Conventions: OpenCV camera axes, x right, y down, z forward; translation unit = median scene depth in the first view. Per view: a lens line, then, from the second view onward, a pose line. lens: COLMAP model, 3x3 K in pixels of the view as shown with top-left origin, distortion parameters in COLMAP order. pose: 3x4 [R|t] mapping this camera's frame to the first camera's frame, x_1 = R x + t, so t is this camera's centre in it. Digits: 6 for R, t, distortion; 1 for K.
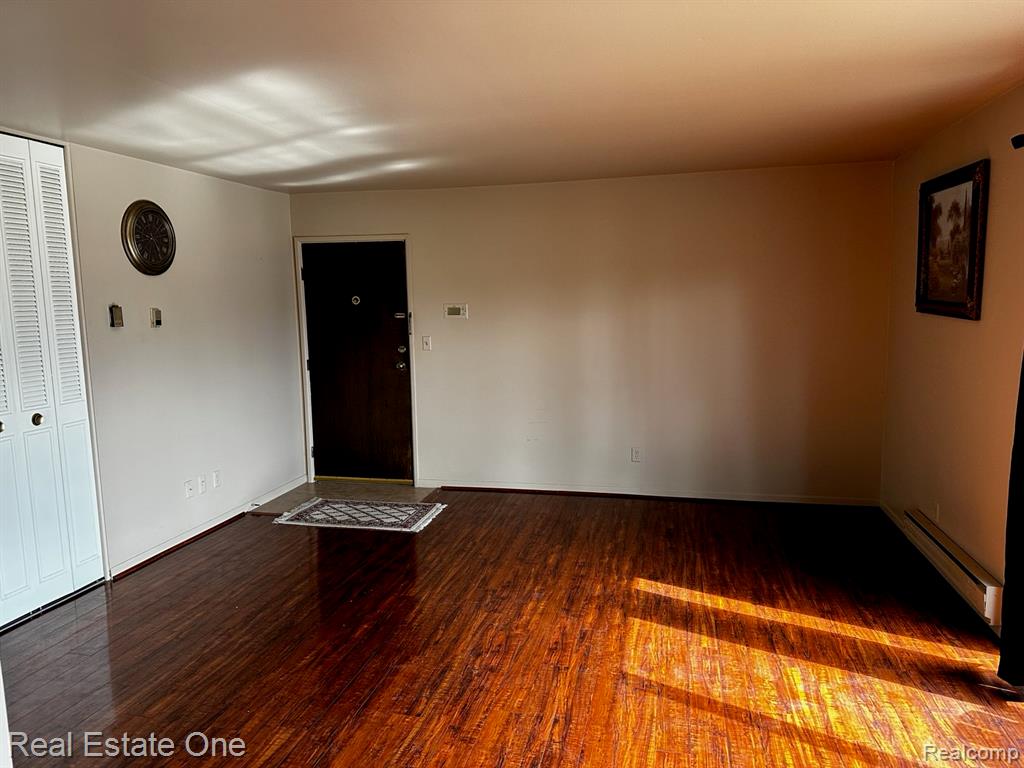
lens RADIAL K [[719.0, 0, 511.7], [0, 719.0, 386.3], [0, 0, 1]] dist [0.006177, 0.000492]
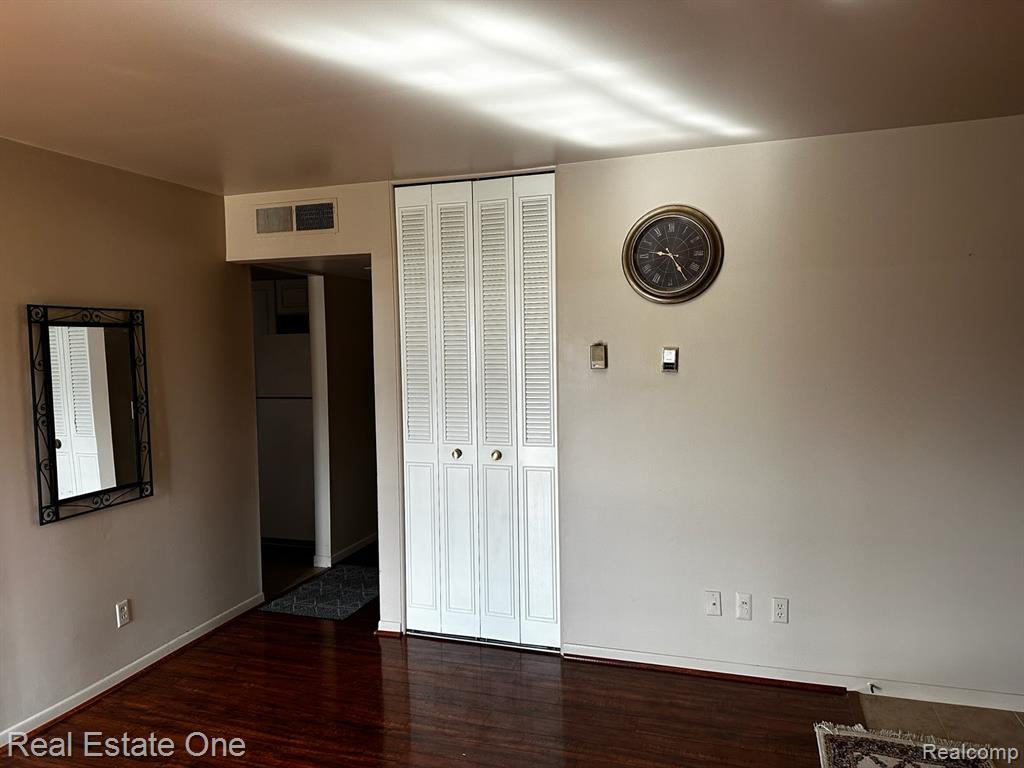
lens RADIAL K [[719.0, 0, 511.0], [0, 719.0, 377.7], [0, 0, 1]] dist [0.006177, 0.000492]
pose [[-0.069576, 0.063695, -0.995541, 0.269935], [-0.112580, 0.991083, 0.071278, -0.110260], [0.991204, 0.117038, -0.061785, 0.881930]]
